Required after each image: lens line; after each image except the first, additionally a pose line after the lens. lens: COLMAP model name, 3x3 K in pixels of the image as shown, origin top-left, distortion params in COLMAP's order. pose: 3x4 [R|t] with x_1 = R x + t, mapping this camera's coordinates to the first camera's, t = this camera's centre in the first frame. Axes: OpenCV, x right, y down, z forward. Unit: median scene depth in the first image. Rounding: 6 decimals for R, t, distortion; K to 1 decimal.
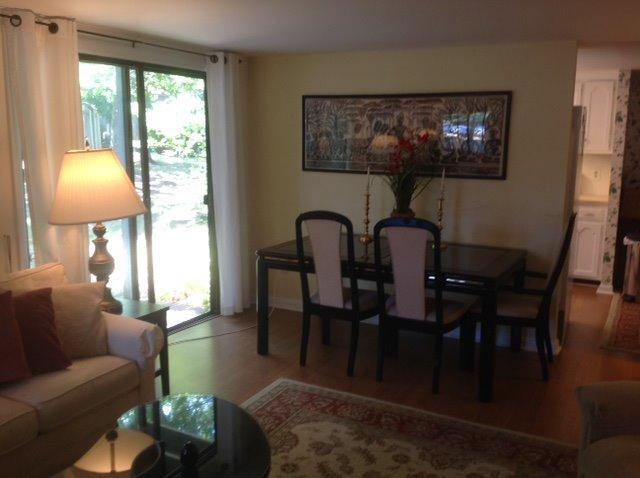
lens RADIAL K [[602.1, 0, 320.0], [0, 602.1, 239.0], [0, 0, 1]] dist [0.103043, -0.266533]
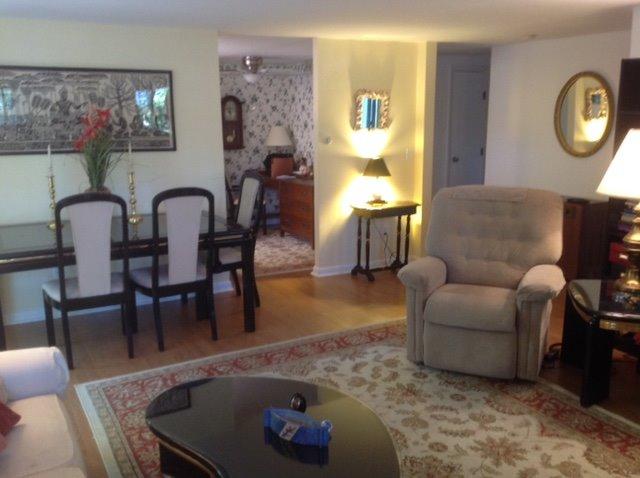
lens RADIAL K [[602.1, 0, 320.0], [0, 602.1, 239.0], [0, 0, 1]] dist [0.103043, -0.266533]
pose [[0.529704, -0.184150, 0.827951, -0.502240], [0.144846, 0.981447, 0.125621, -0.038289], [-0.835723, 0.053383, 0.546550, 0.166429]]
